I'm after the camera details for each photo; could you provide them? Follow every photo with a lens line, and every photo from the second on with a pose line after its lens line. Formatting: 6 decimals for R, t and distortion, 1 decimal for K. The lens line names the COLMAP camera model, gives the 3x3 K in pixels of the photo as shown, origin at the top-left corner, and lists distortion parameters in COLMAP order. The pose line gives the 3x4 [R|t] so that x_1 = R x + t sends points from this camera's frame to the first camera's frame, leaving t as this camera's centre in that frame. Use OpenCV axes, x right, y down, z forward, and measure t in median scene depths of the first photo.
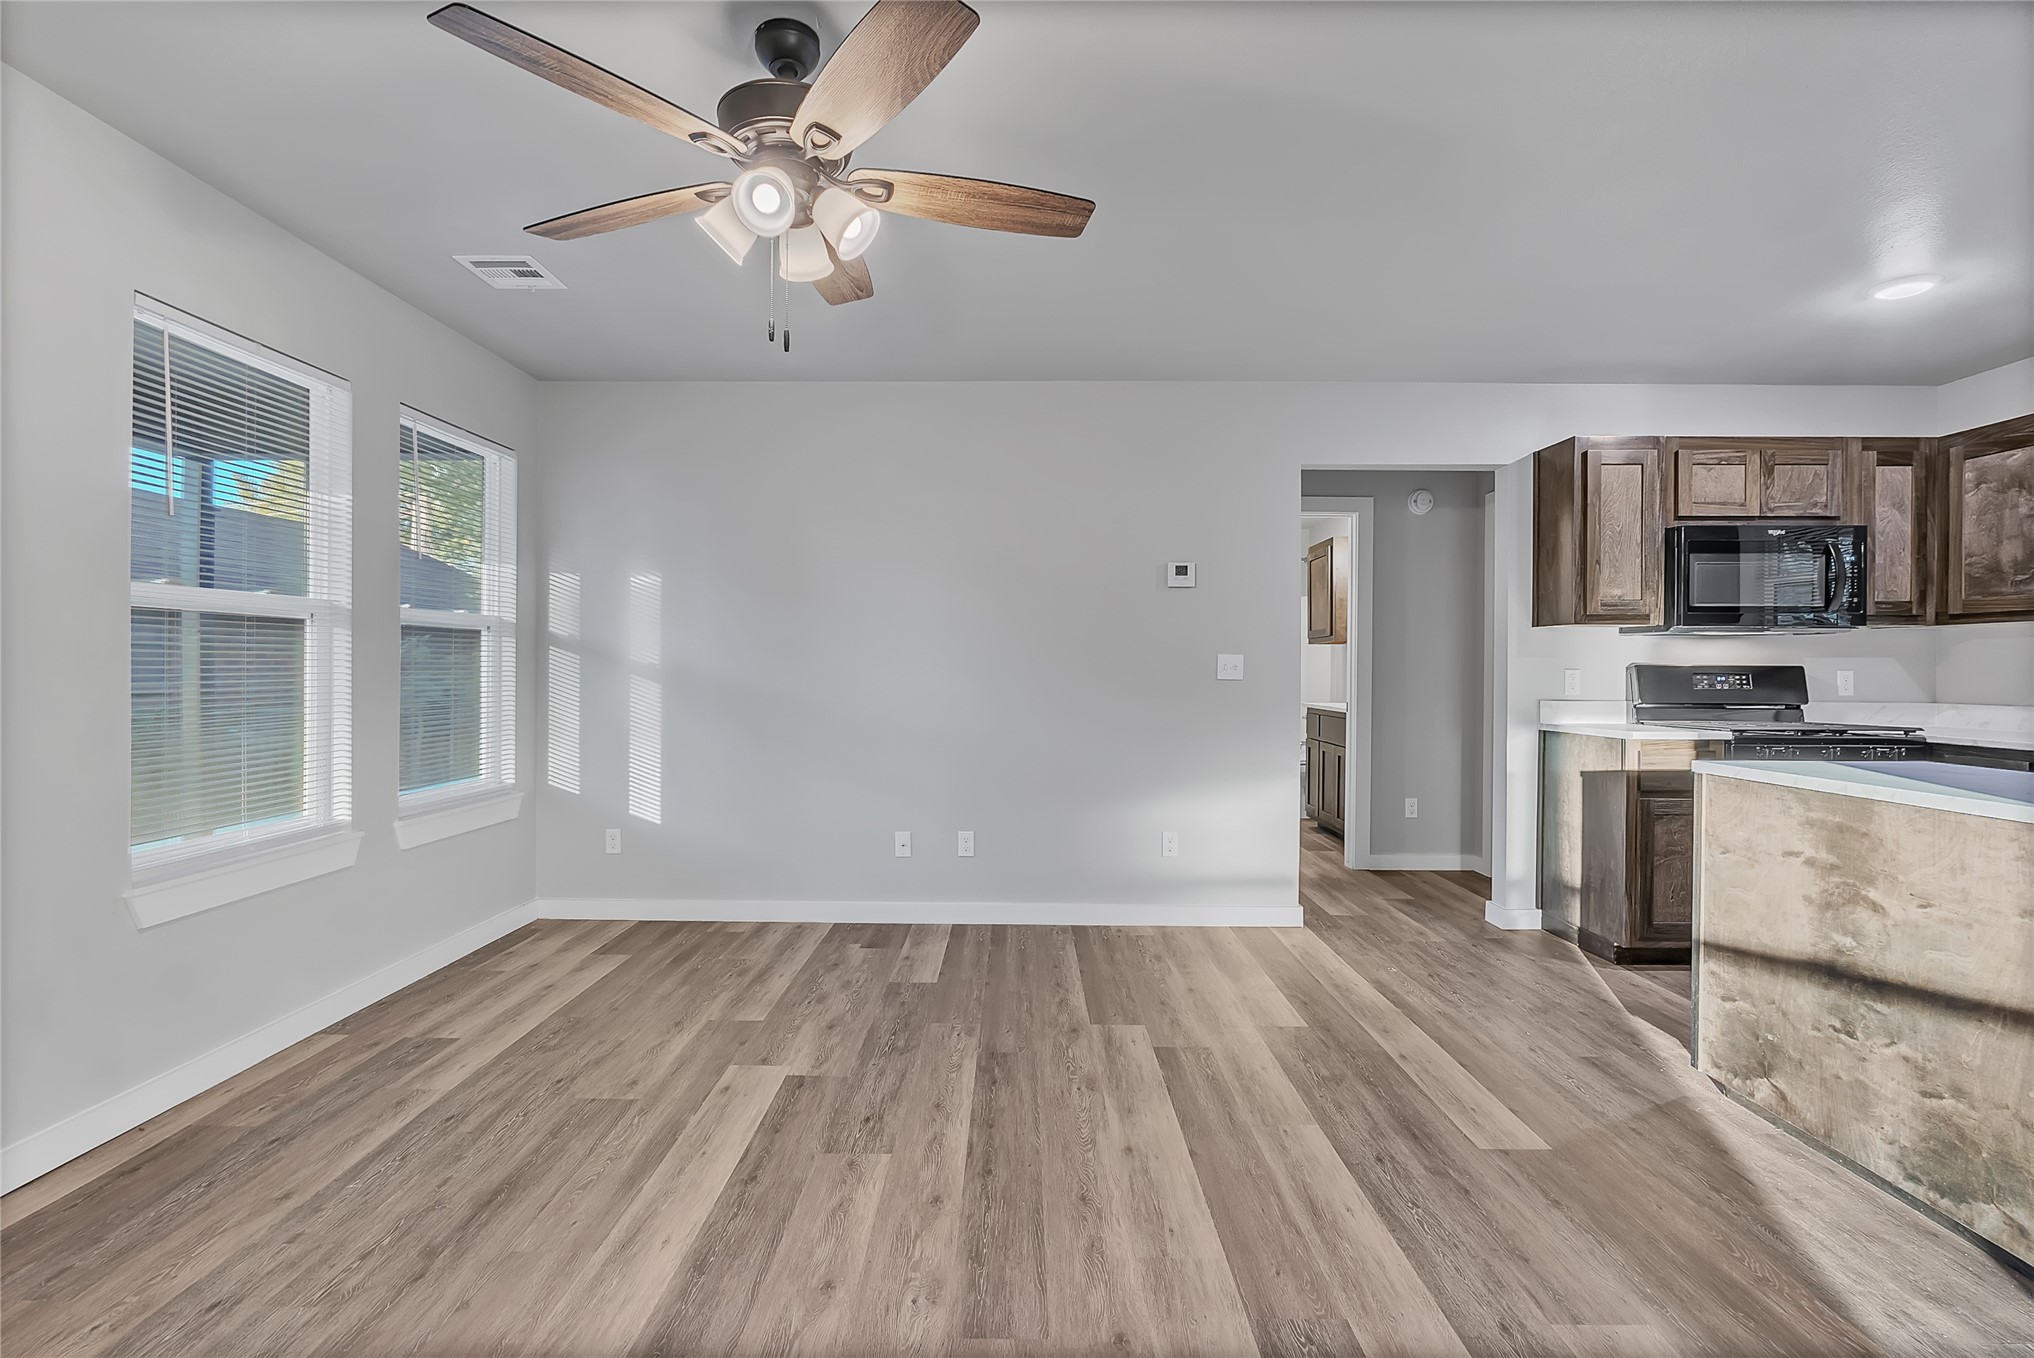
lens RADIAL K [[948.0, 0, 1007.2], [0, 948.0, 675.8], [0, 0, 1]] dist [-0.012059, 0.001940]
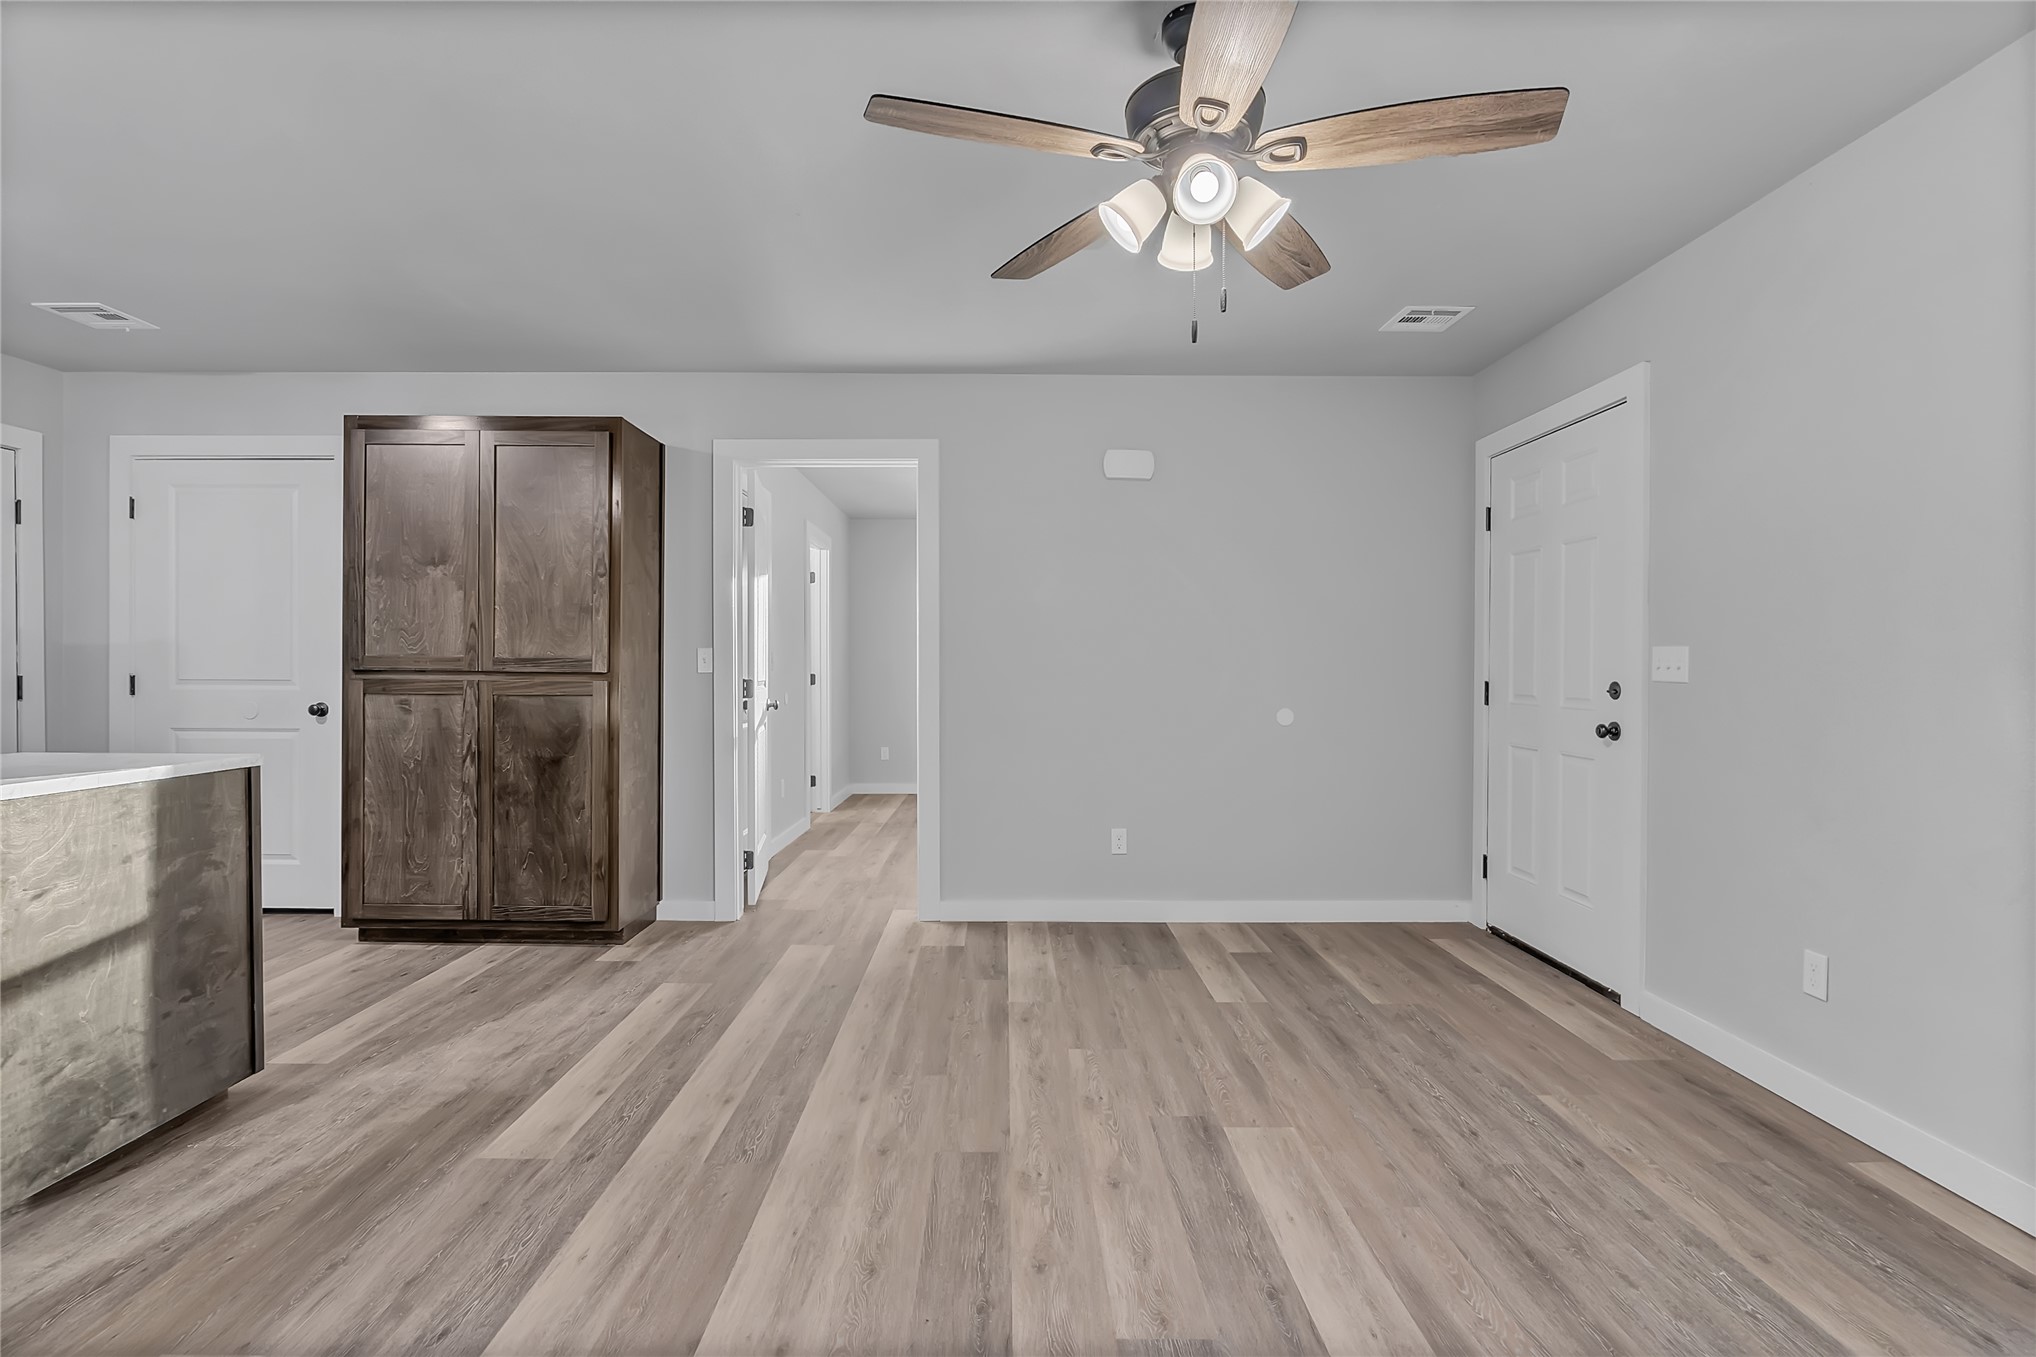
lens RADIAL K [[948.9, 0, 1011.7], [0, 948.9, 673.4], [0, 0, 1]] dist [-0.012059, 0.001940]
pose [[-0.999732, -0.008611, -0.021483, -0.014576], [-0.008907, 0.999867, 0.013690, -0.006385], [0.021362, 0.013877, -0.999675, 1.085469]]
